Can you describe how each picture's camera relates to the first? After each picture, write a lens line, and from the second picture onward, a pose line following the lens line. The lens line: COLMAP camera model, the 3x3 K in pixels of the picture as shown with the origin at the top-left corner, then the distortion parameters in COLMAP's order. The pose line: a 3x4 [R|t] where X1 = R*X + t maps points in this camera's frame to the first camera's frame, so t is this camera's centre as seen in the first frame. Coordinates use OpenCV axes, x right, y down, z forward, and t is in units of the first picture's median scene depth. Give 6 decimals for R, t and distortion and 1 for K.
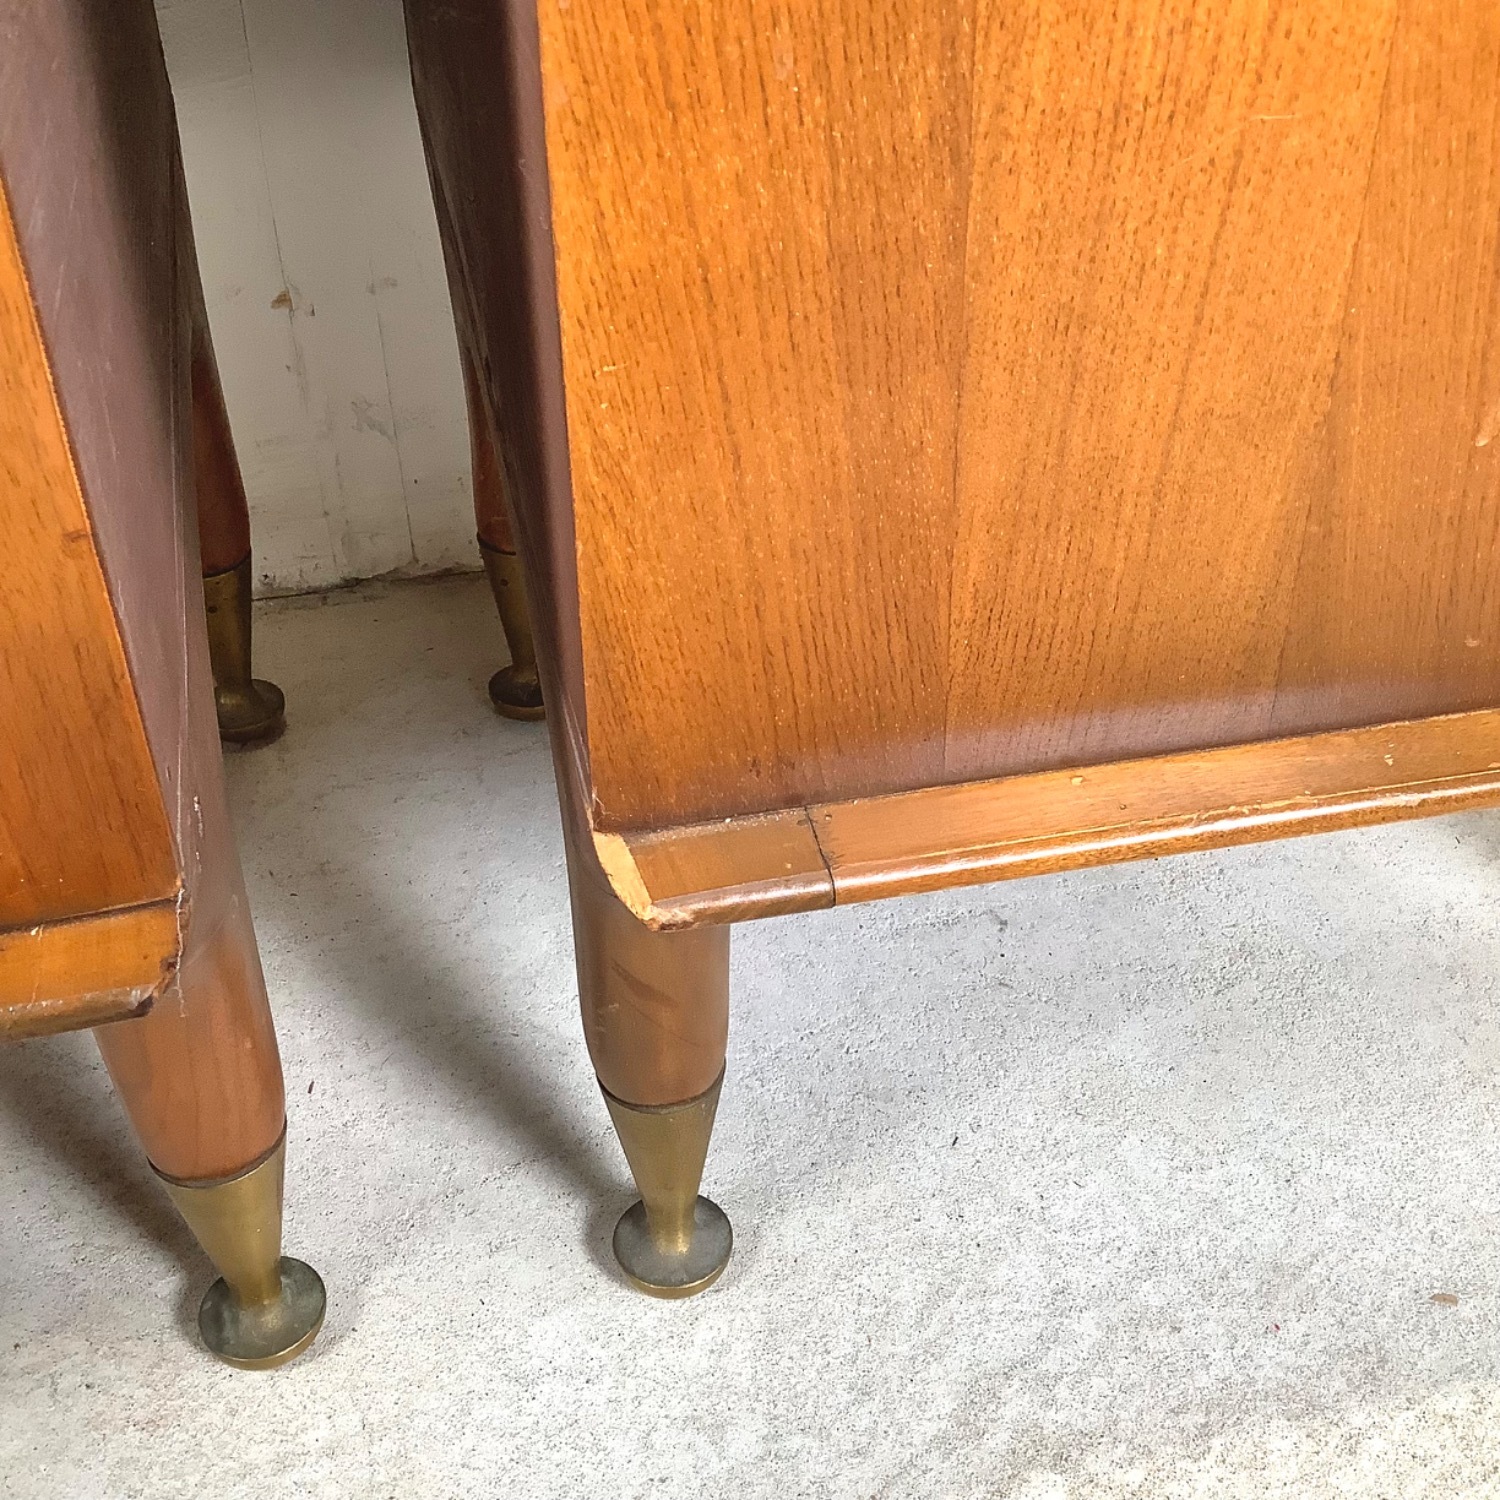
lens RADIAL K [[1813.5, 0, 751.1], [0, 1813.5, 744.4], [0, 0, 1]] dist [0.121242, -0.261663]
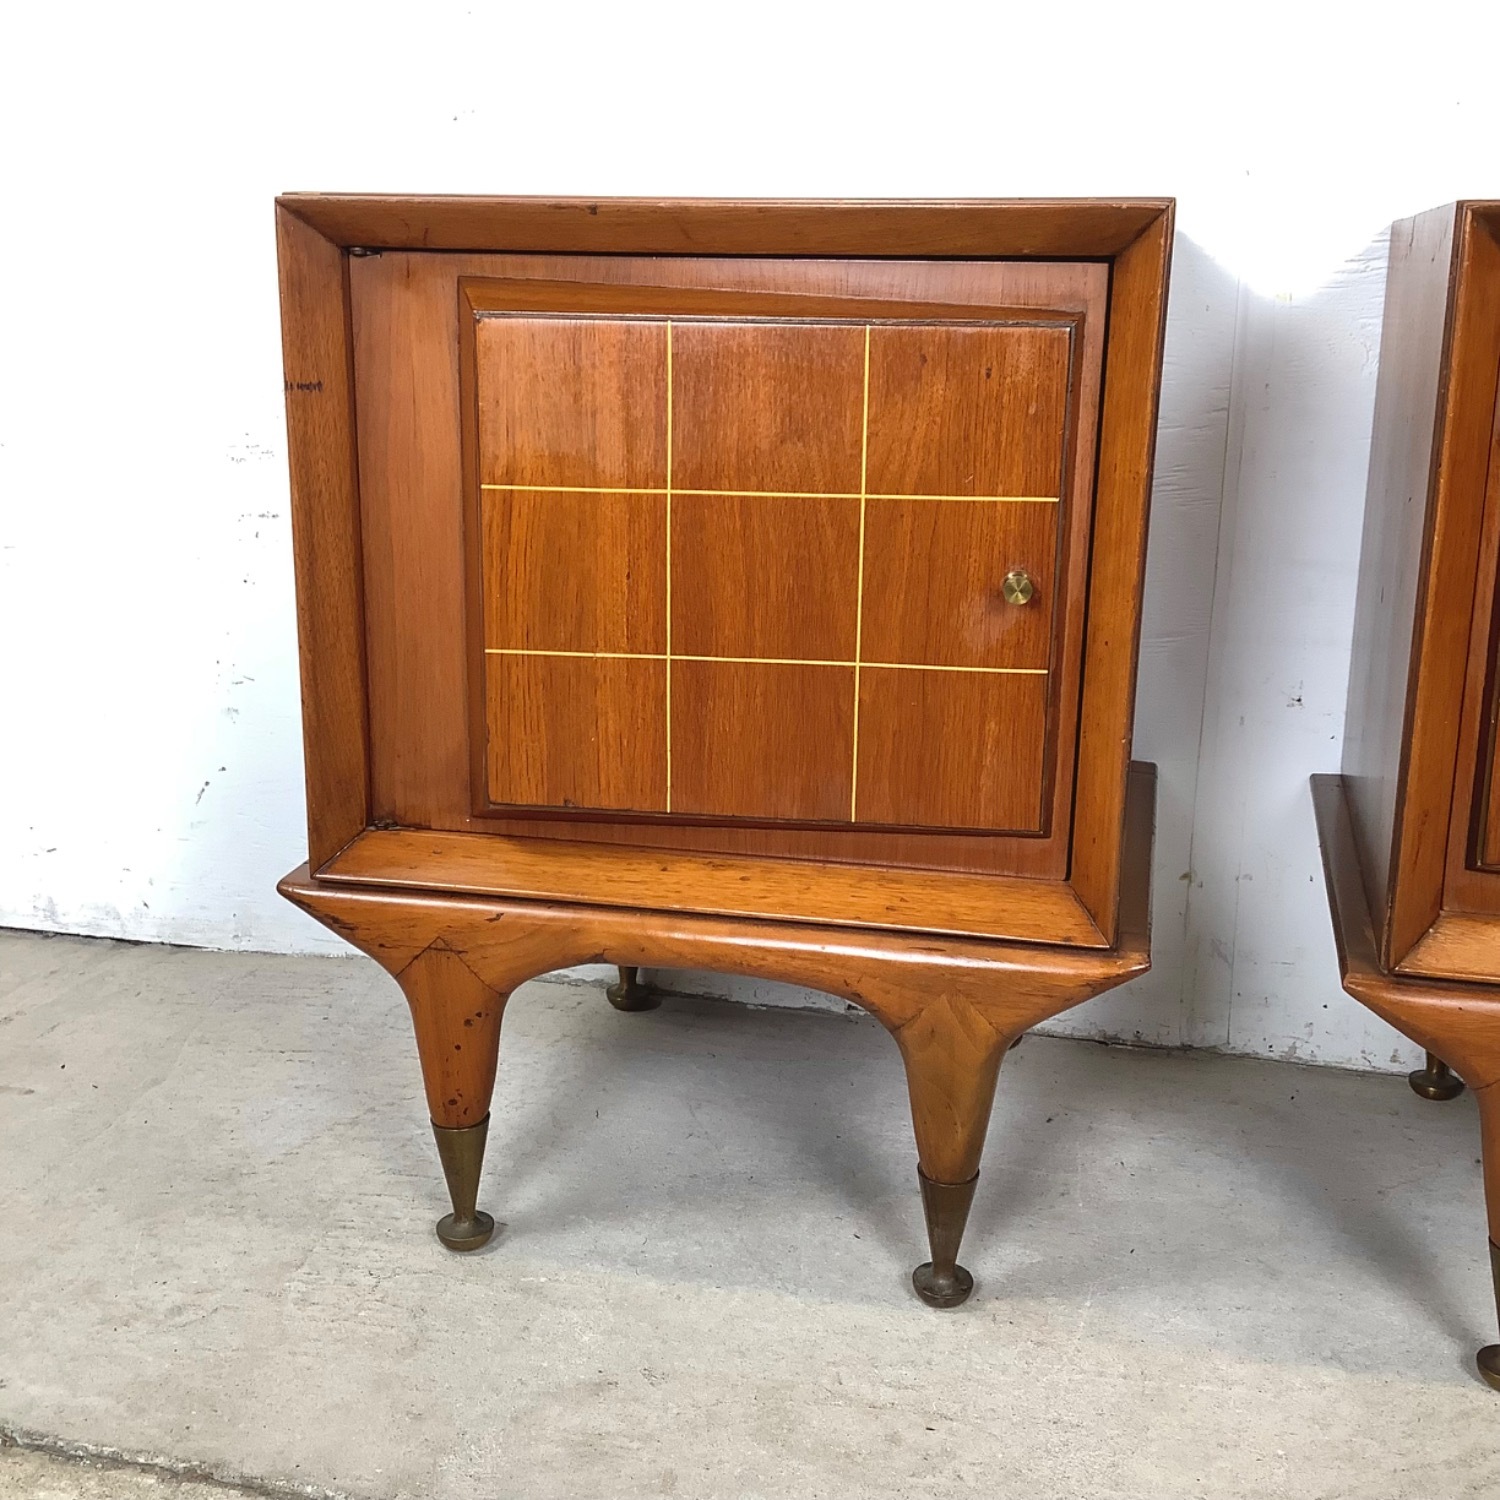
lens RADIAL K [[1802.6, 0, 739.7], [0, 1802.6, 750.4], [0, 0, 1]] dist [0.125205, -0.278548]
pose [[0.892067, 0.128074, -0.433374, 0.167092], [-0.281661, 0.907516, -0.311581, 0.486812], [0.353388, 0.400015, 0.845639, -1.068958]]
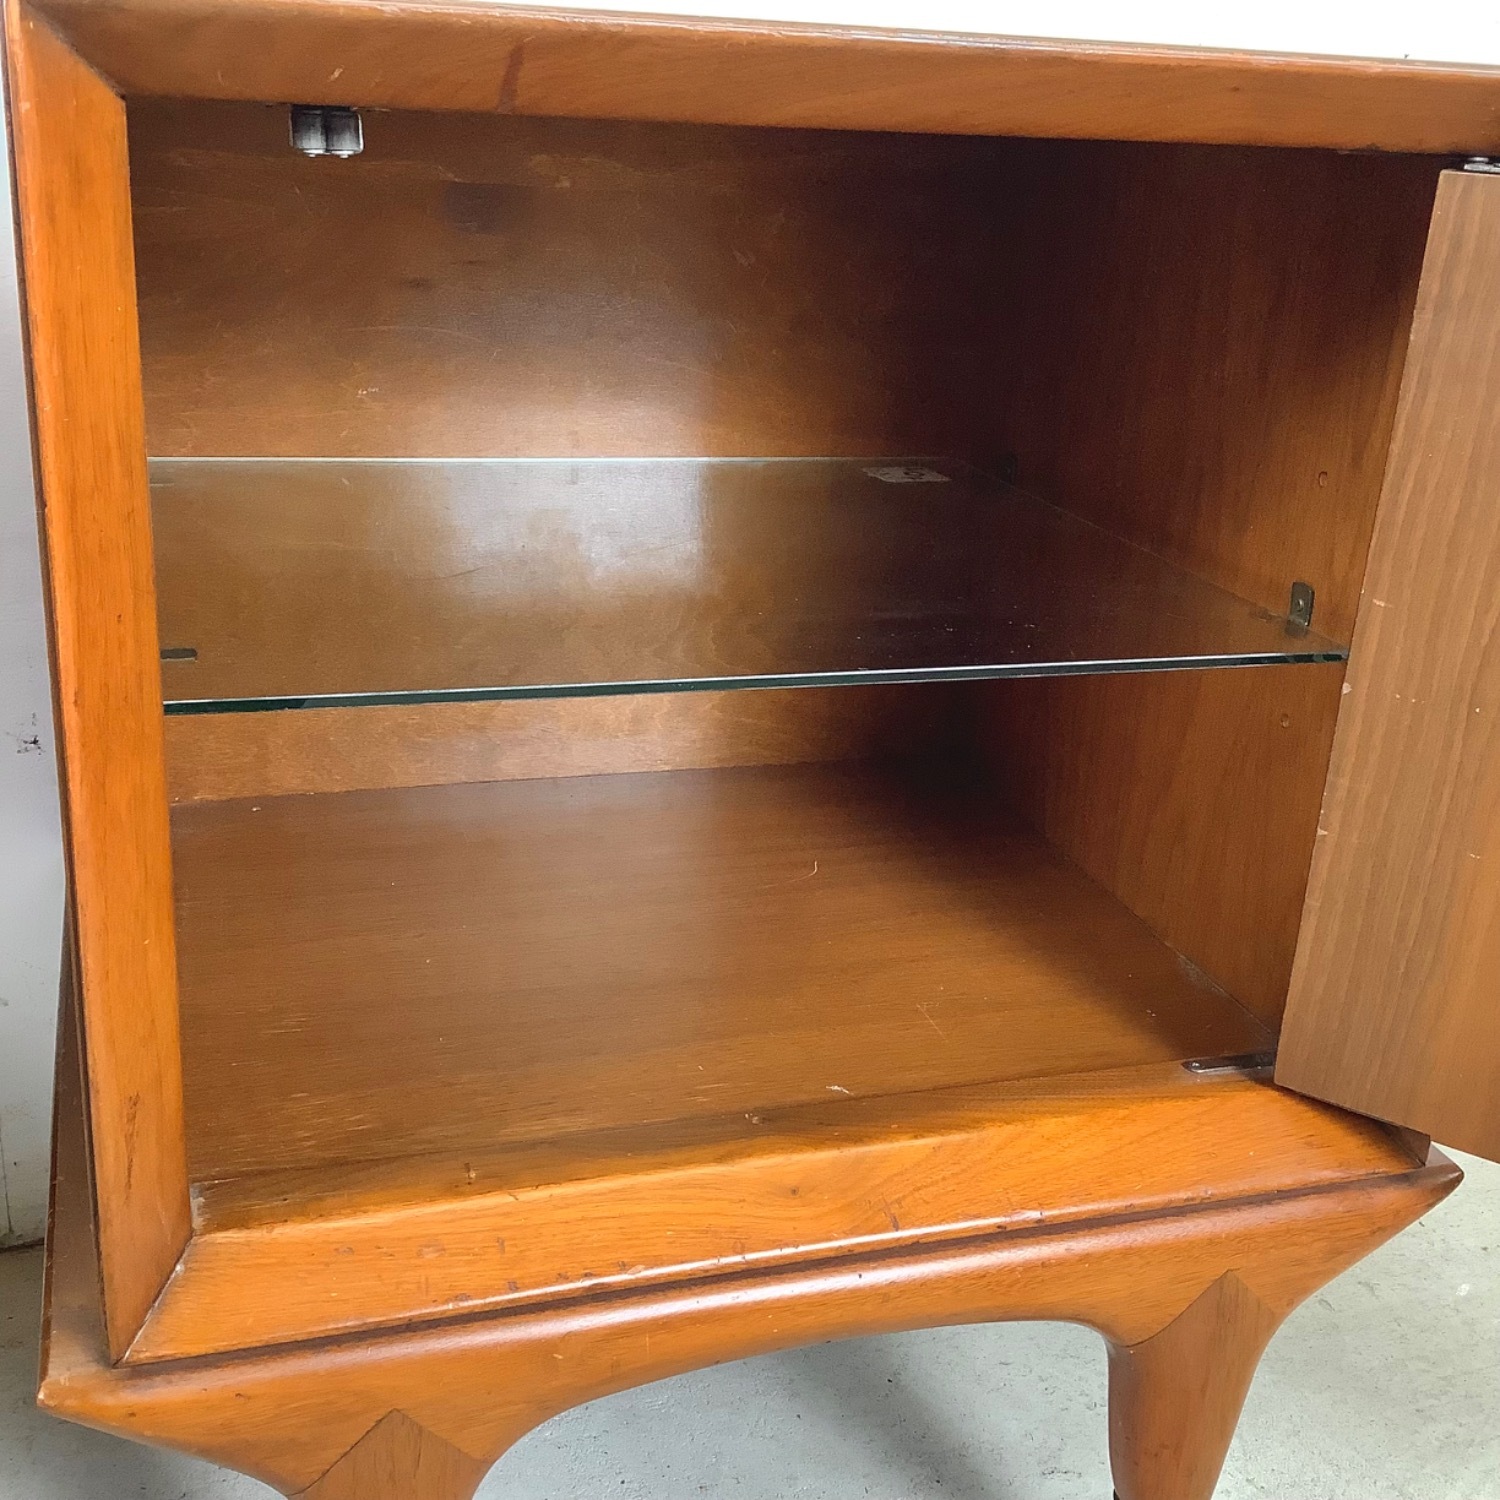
lens RADIAL K [[1813.5, 0, 751.1], [0, 1813.5, 744.4], [0, 0, 1]] dist [0.121242, -0.261663]
pose [[0.992932, 0.024567, 0.116114, 0.217069], [0.009344, 0.959125, -0.282829, -0.102565], [-0.118316, 0.281915, 0.952116, -0.357486]]
